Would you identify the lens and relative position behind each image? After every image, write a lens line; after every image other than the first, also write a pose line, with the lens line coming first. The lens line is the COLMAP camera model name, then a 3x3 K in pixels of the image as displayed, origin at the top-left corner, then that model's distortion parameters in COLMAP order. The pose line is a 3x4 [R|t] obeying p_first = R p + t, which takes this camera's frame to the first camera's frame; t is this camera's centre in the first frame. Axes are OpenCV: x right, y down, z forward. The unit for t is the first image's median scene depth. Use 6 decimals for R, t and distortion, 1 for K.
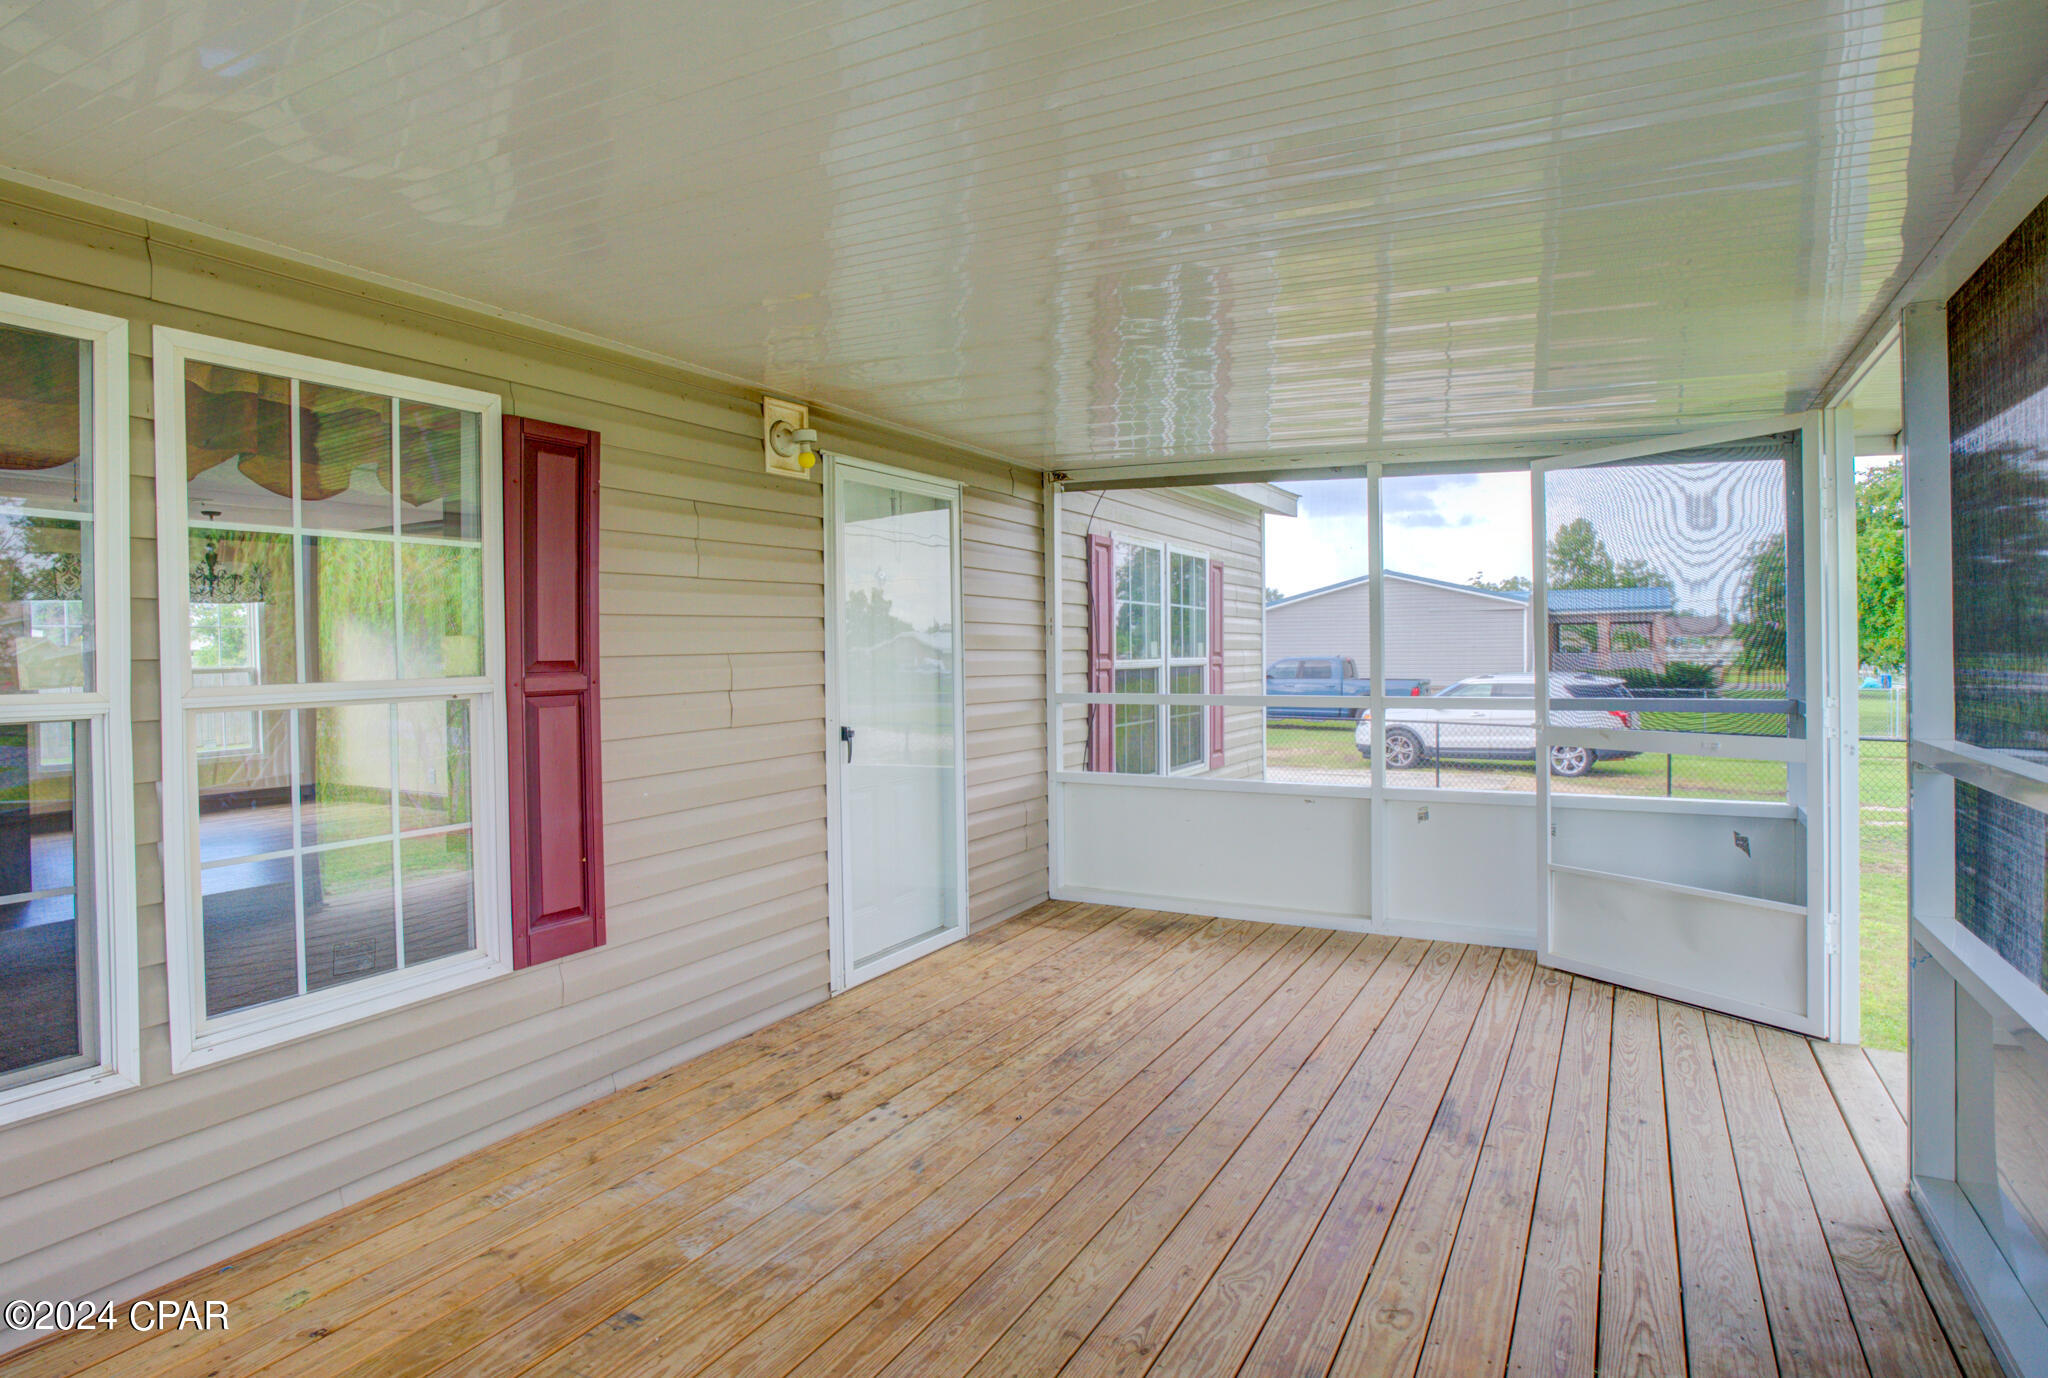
lens RADIAL K [[1114.4, 0, 1029.0], [0, 1114.4, 650.7], [0, 0, 1]] dist [-0.024175, 0.001904]
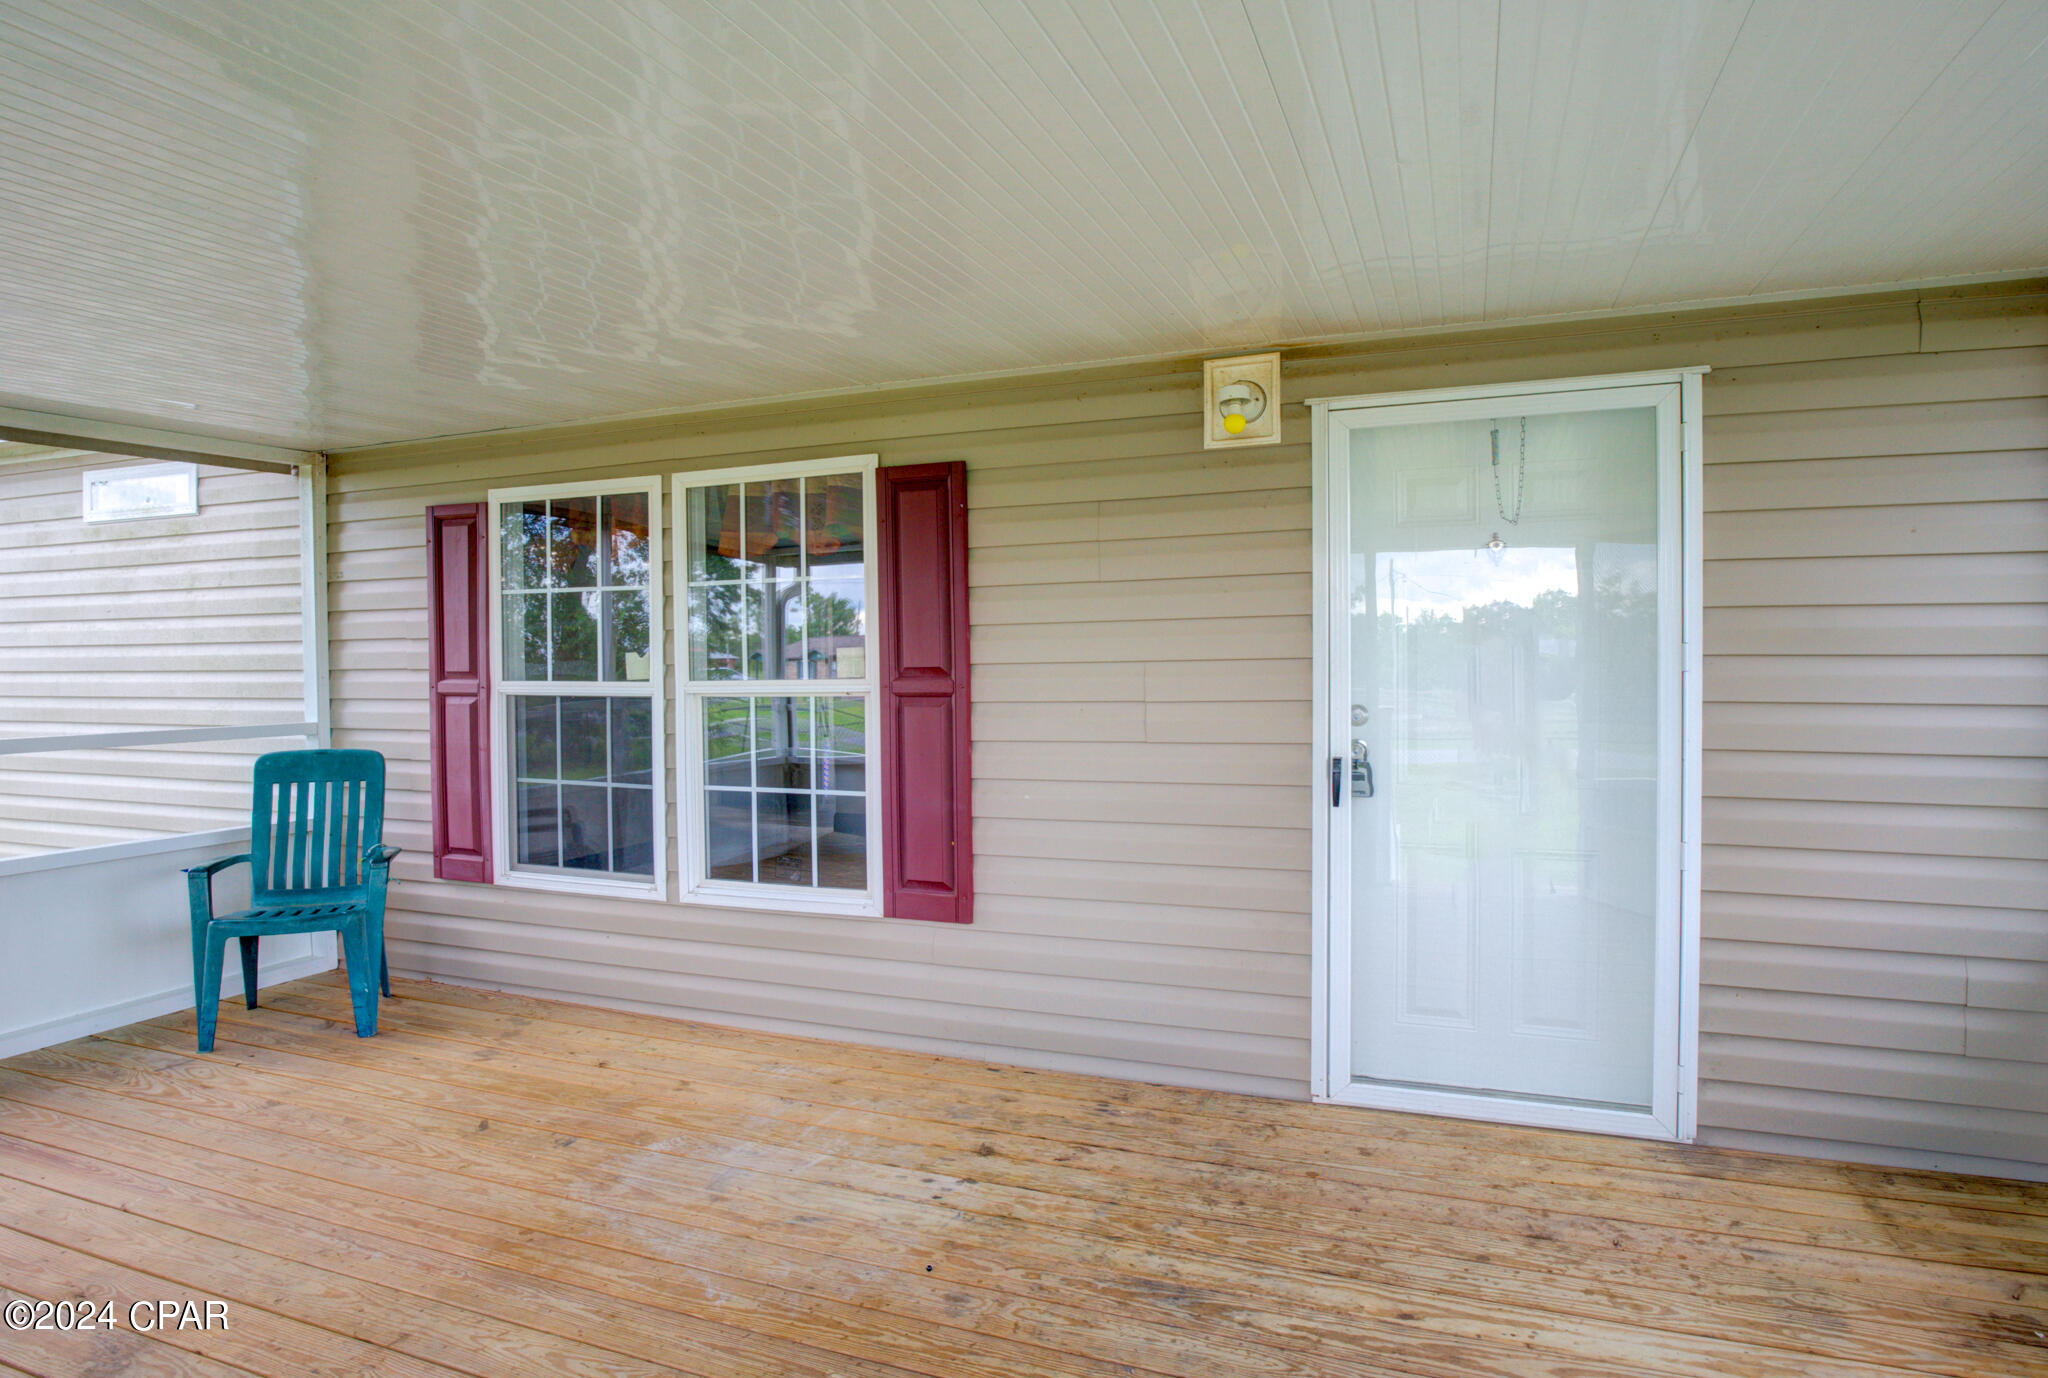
lens RADIAL K [[1040.7, 0, 1024.0], [0, 1040.7, 689.0], [0, 0, 1]] dist [-0.035131, 0.001316]
pose [[0.161995, 0.026841, -0.986427, 0.642621], [0.002561, 0.999615, 0.027621, 0.001519], [0.986788, -0.007001, 0.161863, 0.885145]]
